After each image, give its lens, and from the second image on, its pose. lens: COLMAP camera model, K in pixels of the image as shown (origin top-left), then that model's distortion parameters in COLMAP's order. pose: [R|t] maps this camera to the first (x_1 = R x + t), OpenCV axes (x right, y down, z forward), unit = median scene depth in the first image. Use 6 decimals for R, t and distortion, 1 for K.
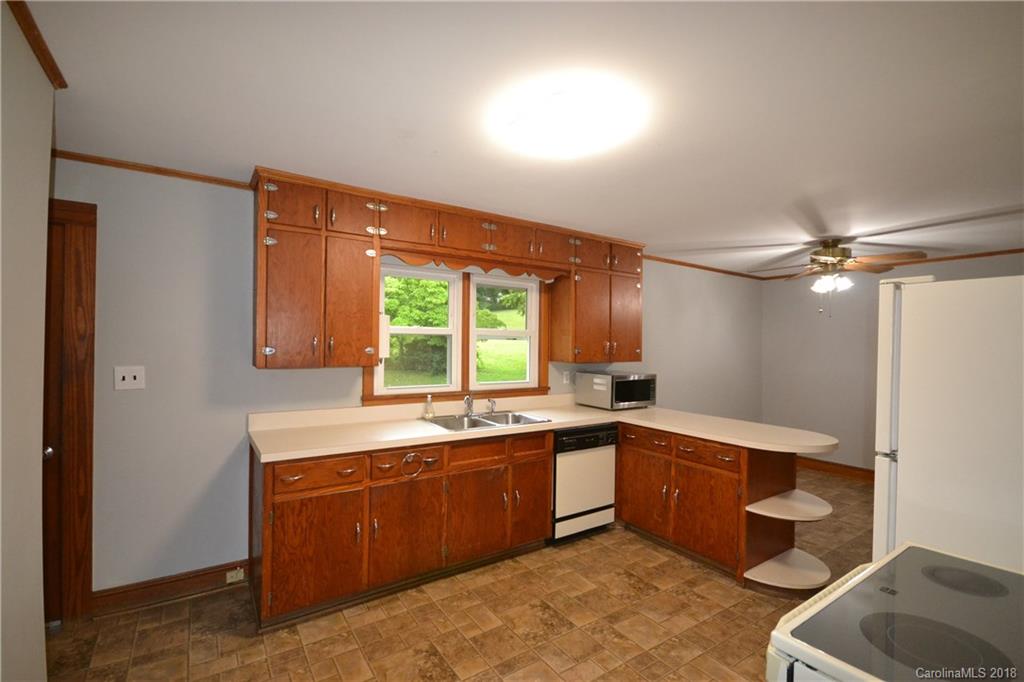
lens RADIAL K [[462.2, 0, 493.7], [0, 462.2, 338.2], [0, 0, 1]] dist [-0.003230, -0.000253]
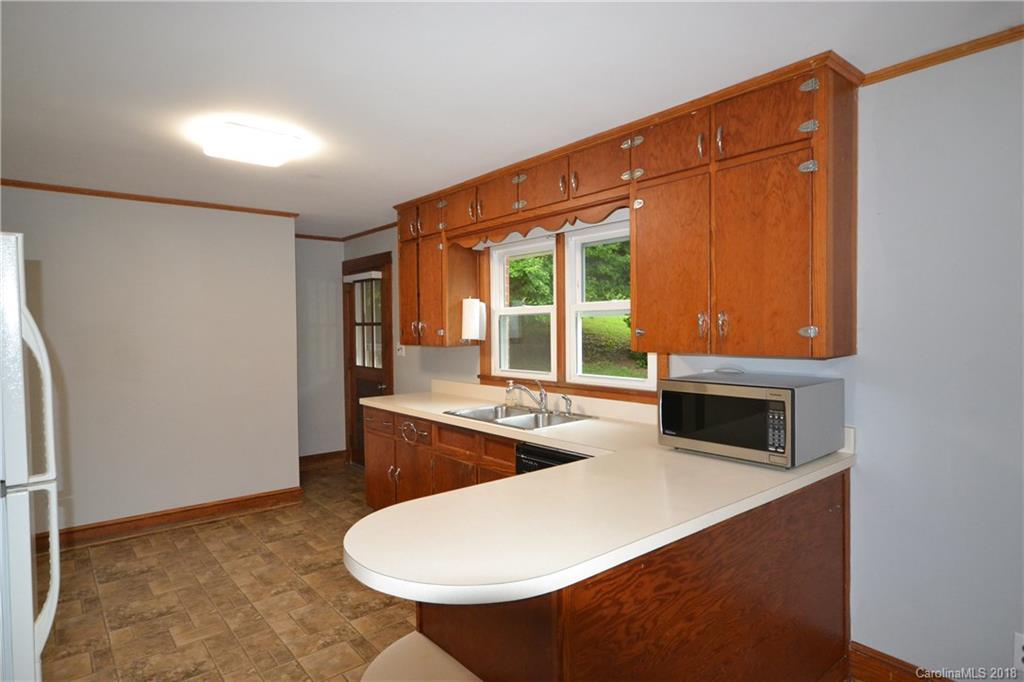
lens RADIAL K [[578.0, 0, 512.0], [0, 578.0, 341.0], [0, 0, 1]] dist [0.004730, 0.000943]
pose [[0.102977, -0.000163, -0.994684, 0.918046], [0.009440, 0.999955, 0.000813, 0.039248], [0.994639, -0.009473, 0.102974, 0.803991]]
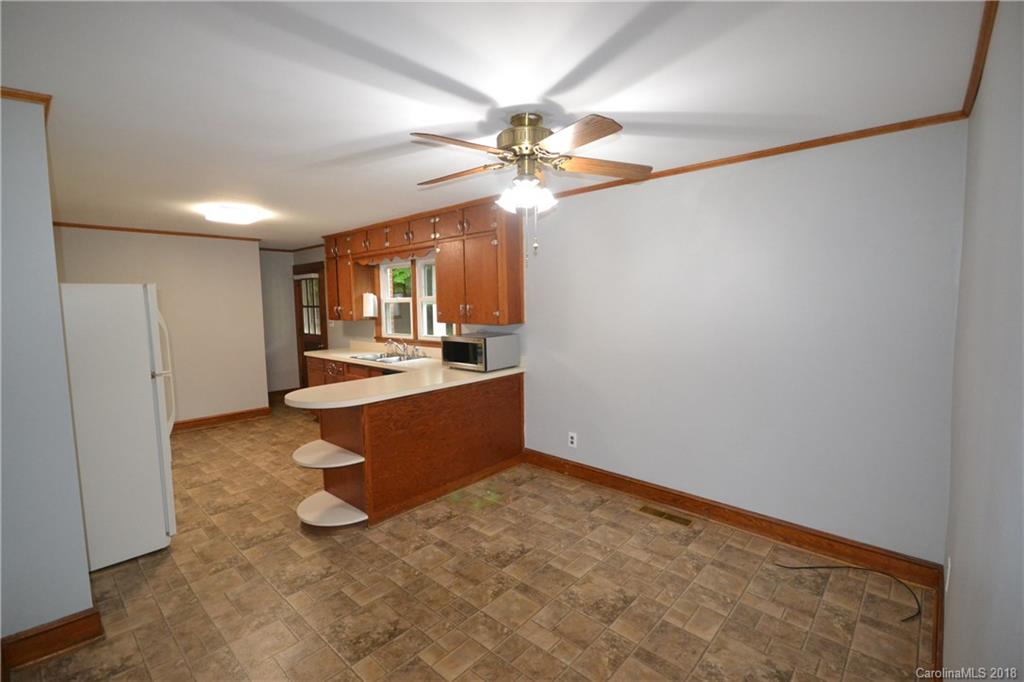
lens RADIAL K [[460.0, 0, 512.0], [0, 460.0, 341.0], [0, 0, 1]] dist [-0.002691, 0.009472]
pose [[0.238616, 0.057298, -0.969422, 1.432113], [0.018723, 0.997801, 0.063583, 0.028747], [0.970934, -0.033323, 0.237018, 0.939616]]
